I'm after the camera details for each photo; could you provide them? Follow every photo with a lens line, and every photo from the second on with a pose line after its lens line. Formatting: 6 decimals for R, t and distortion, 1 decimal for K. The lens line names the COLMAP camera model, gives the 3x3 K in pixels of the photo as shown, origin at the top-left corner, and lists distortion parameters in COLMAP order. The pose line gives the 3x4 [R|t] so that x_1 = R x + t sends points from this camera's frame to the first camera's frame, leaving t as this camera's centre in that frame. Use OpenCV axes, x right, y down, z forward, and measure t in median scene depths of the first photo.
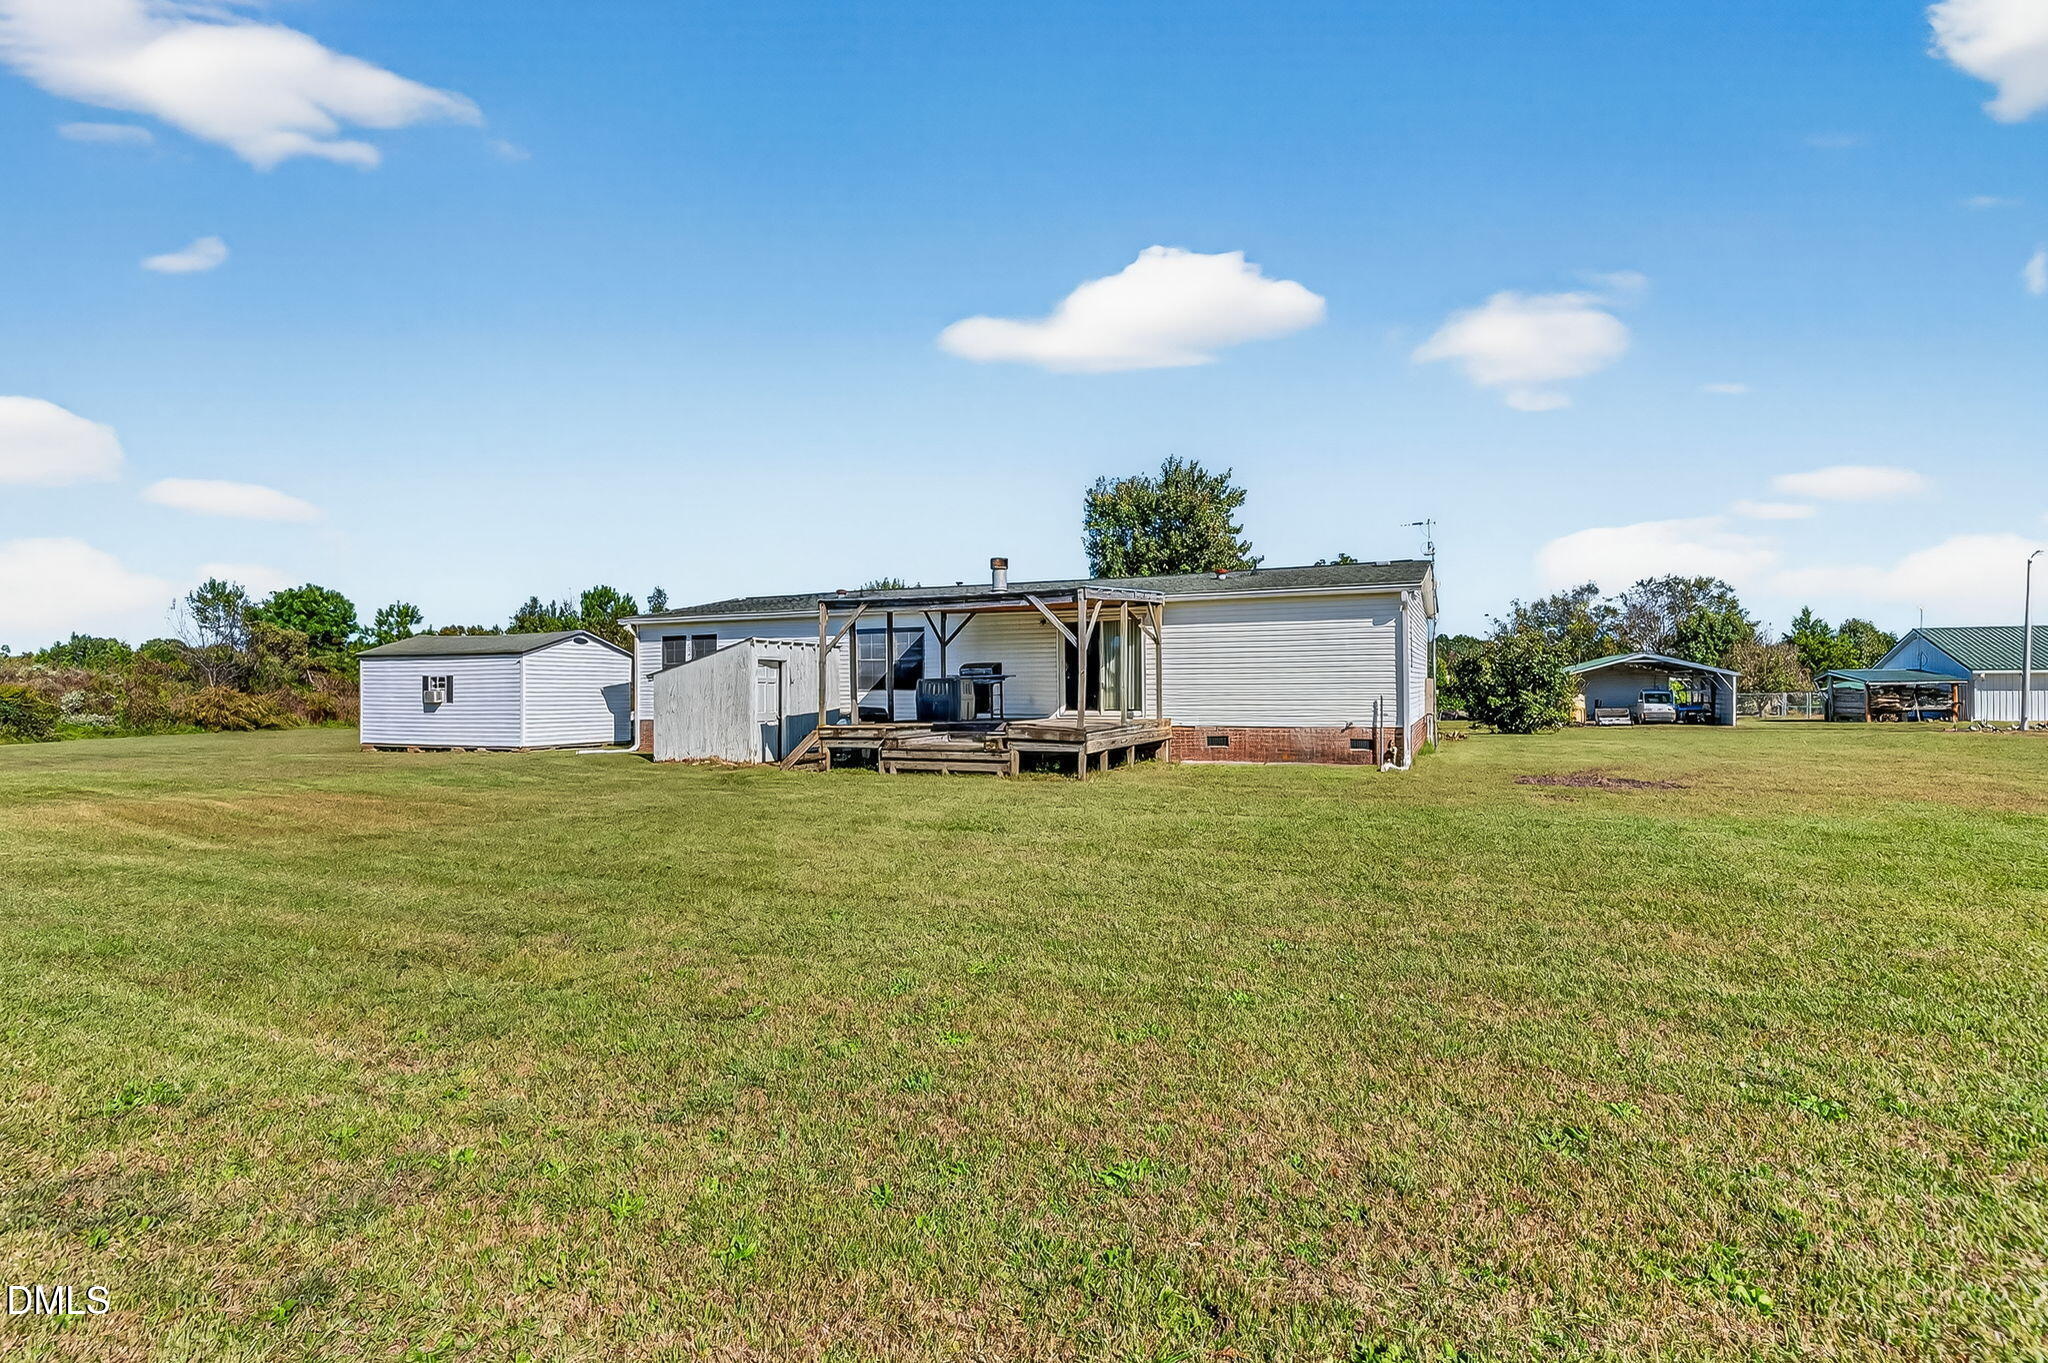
lens RADIAL K [[986.1, 0, 1021.1], [0, 986.1, 685.5], [0, 0, 1]] dist [0.017455, 0.000078]
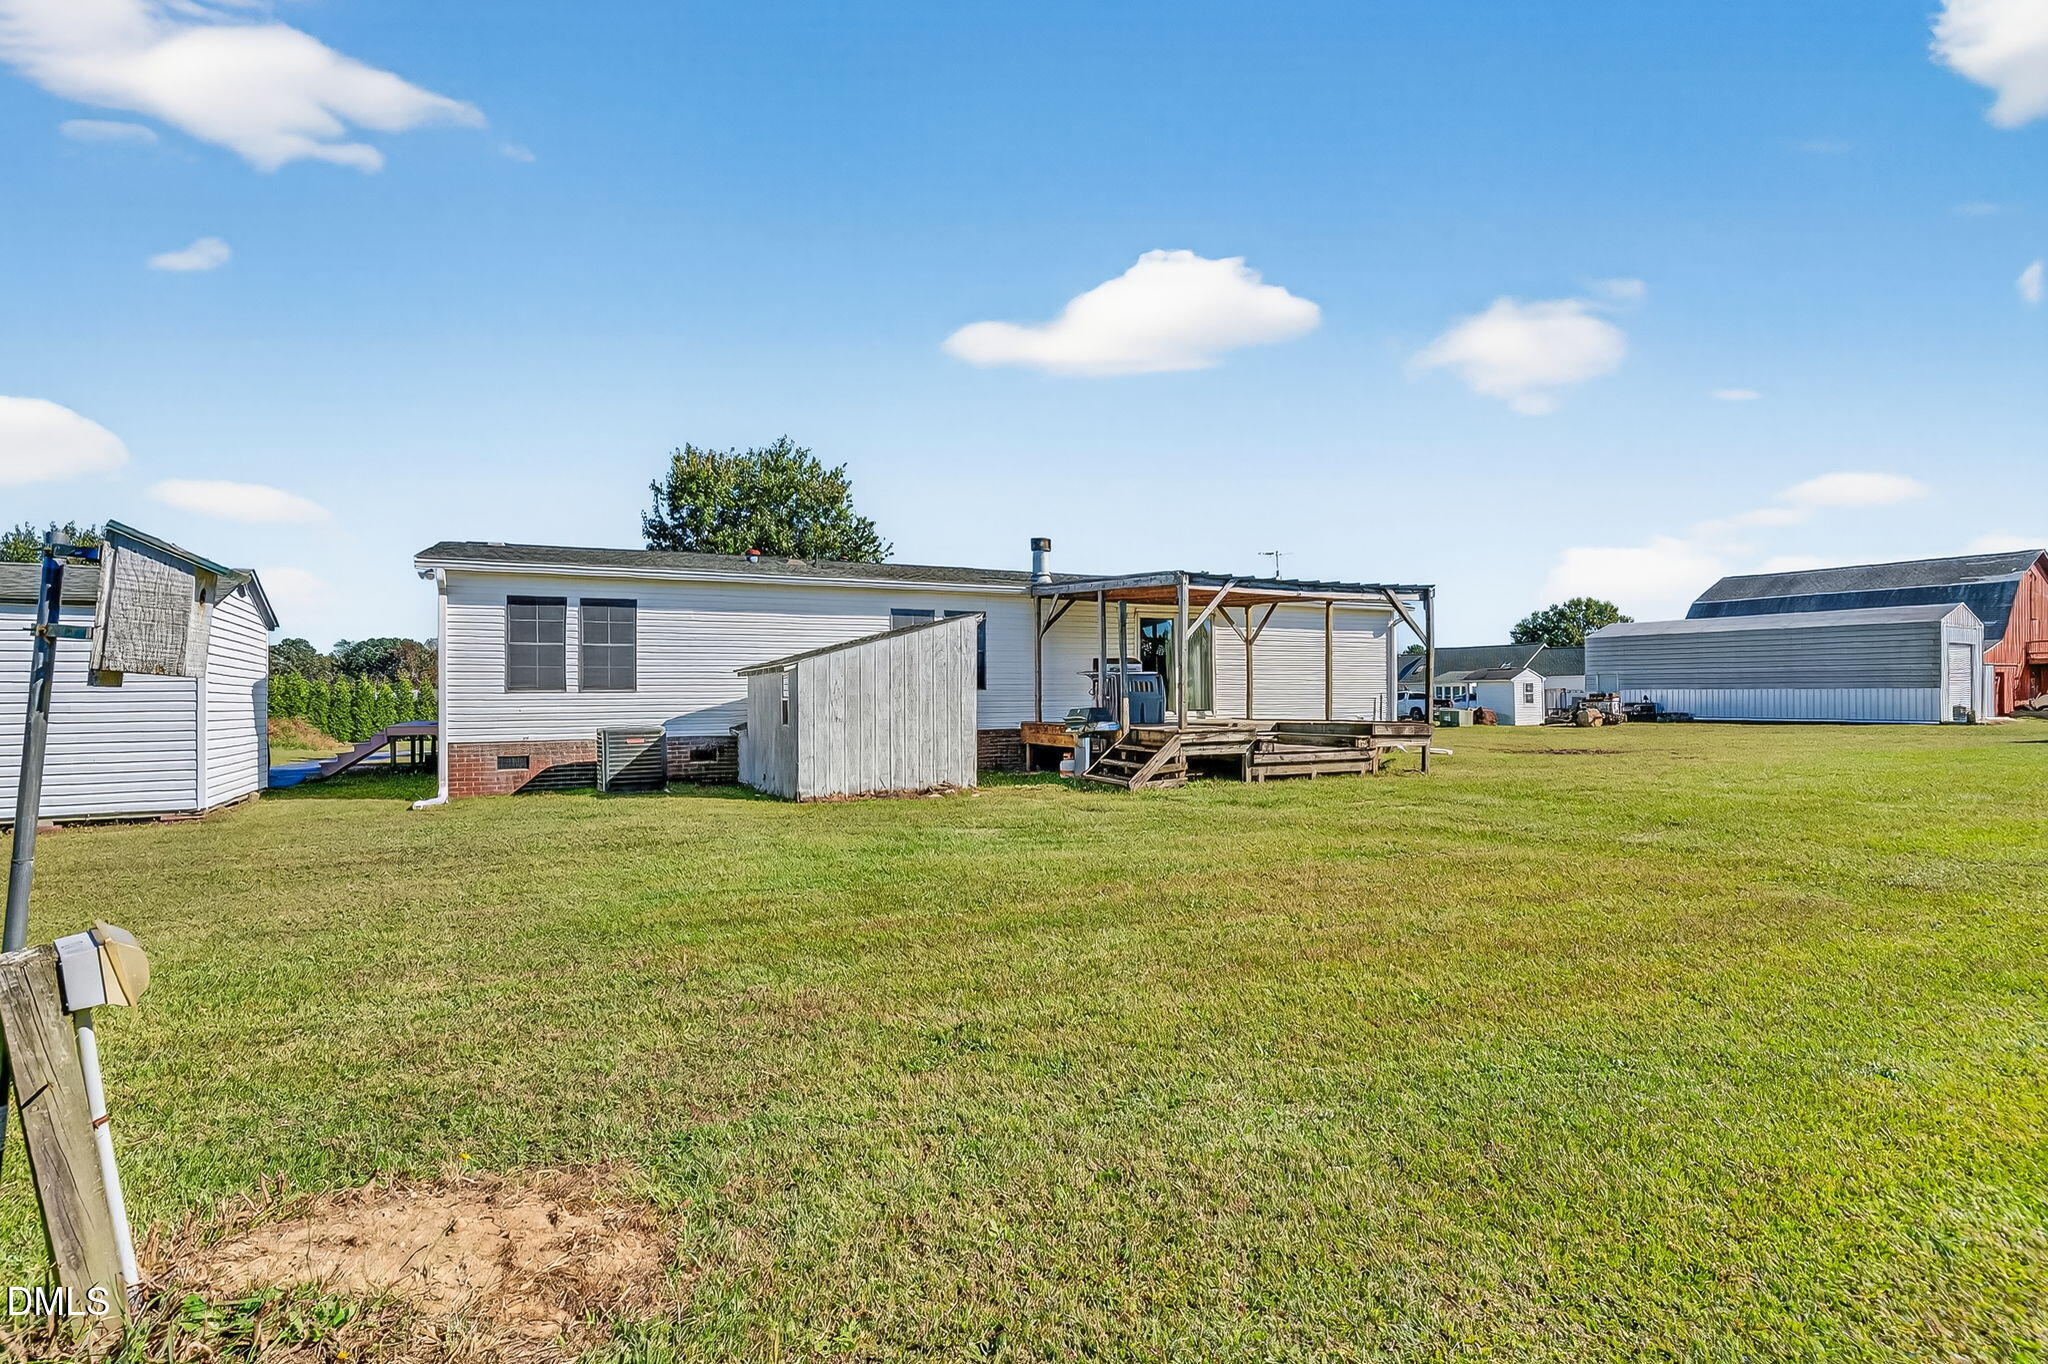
lens RADIAL K [[986.1, 0, 1021.1], [0, 986.1, 686.0], [0, 0, 1]] dist [0.017455, 0.000078]
pose [[0.654062, 0.010930, 0.756362, -0.882453], [0.000901, 0.999884, -0.015228, 0.017889], [-0.756440, 0.010642, 0.653976, 0.571257]]
